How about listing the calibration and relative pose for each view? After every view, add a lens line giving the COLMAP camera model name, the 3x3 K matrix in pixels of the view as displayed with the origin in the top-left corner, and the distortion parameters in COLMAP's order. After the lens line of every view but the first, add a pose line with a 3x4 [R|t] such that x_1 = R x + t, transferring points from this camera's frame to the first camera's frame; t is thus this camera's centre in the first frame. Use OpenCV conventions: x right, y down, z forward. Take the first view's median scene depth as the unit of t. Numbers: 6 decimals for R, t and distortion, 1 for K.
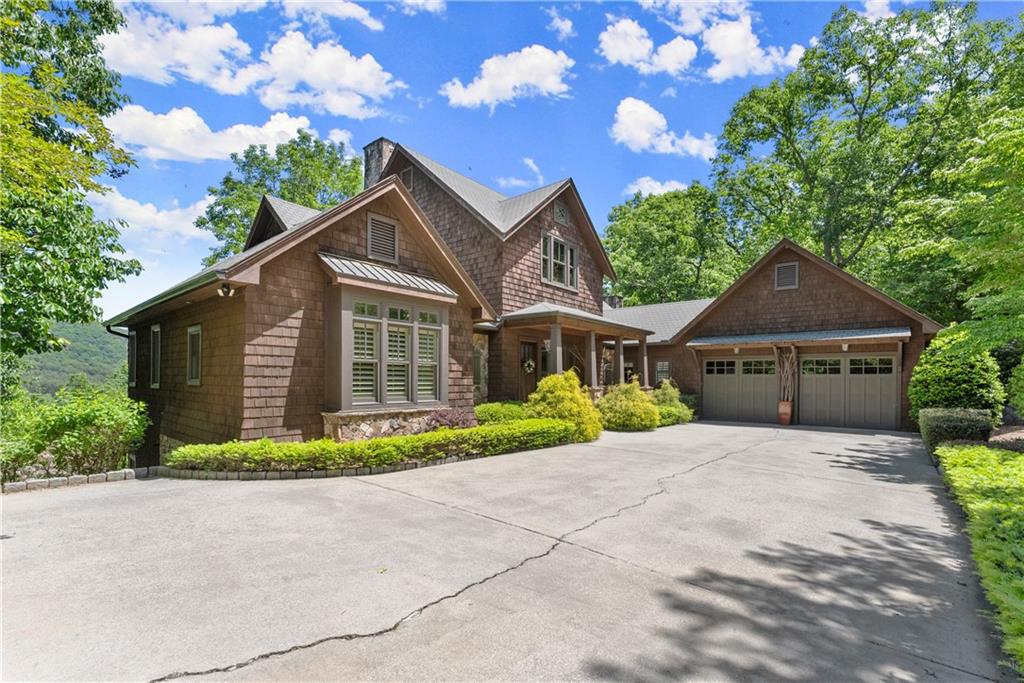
lens RADIAL K [[440.9, 0, 523.8], [0, 440.9, 379.4], [0, 0, 1]] dist [-0.002483, -0.000364]
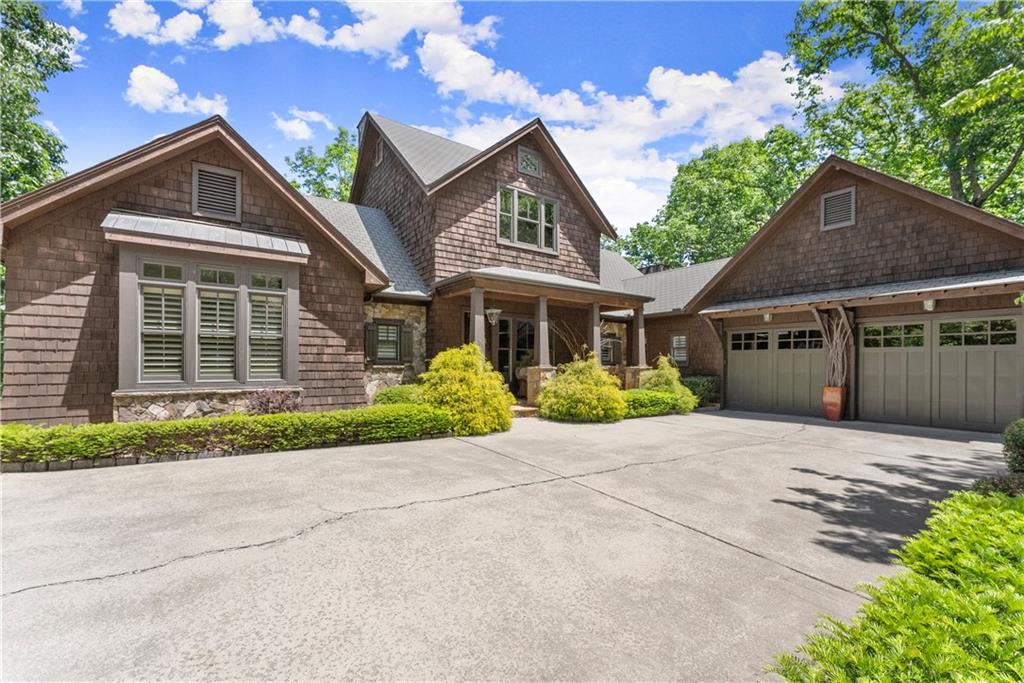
lens RADIAL K [[422.4, 0, 516.8], [0, 422.4, 362.7], [0, 0, 1]] dist [-0.004569, 0.000207]
pose [[0.964098, -0.003381, -0.265527, 0.313906], [0.002961, 0.999994, -0.001982, 0.012922], [0.265532, 0.001125, 0.964101, 0.238962]]
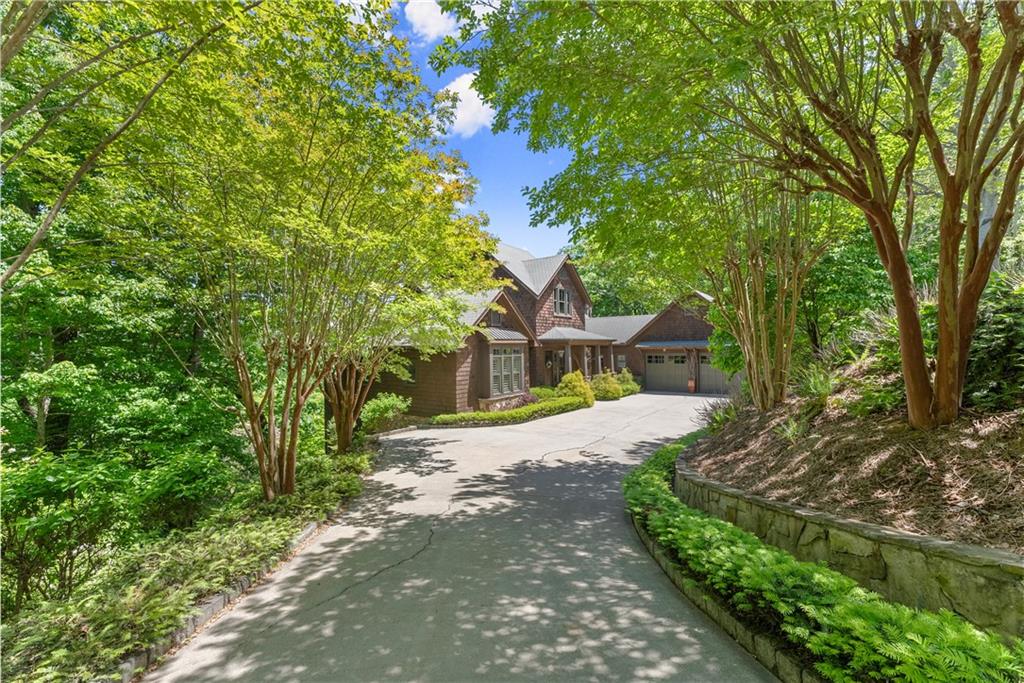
lens RADIAL K [[407.3, 0, 512.0], [0, 407.3, 341.5], [0, 0, 1]] dist [-0.001642, -0.000016]
pose [[0.998002, -0.020820, 0.059661, -0.241202], [0.021381, 0.999733, -0.008777, -0.115936], [-0.059462, 0.010035, 0.998180, -0.648462]]
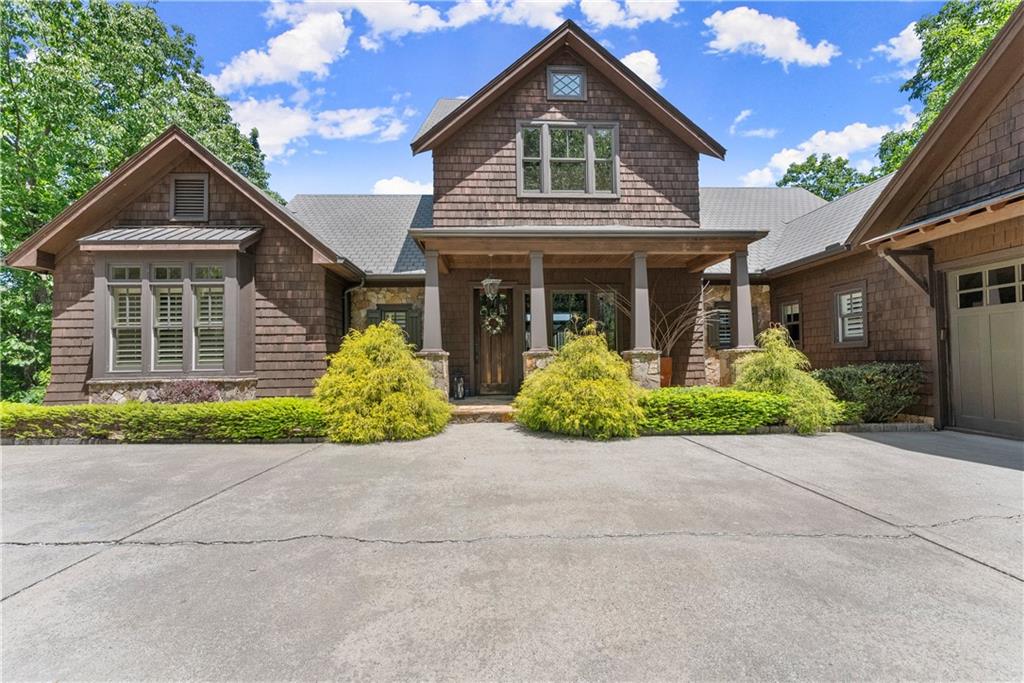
lens RADIAL K [[416.0, 0, 510.3], [0, 416.0, 350.6], [0, 0, 1]] dist [-0.005296, -0.000038]
pose [[0.677105, -0.036942, -0.734959, 0.523186], [0.021465, 0.999306, -0.030454, 0.033018], [0.735573, 0.004845, 0.677428, 0.606317]]
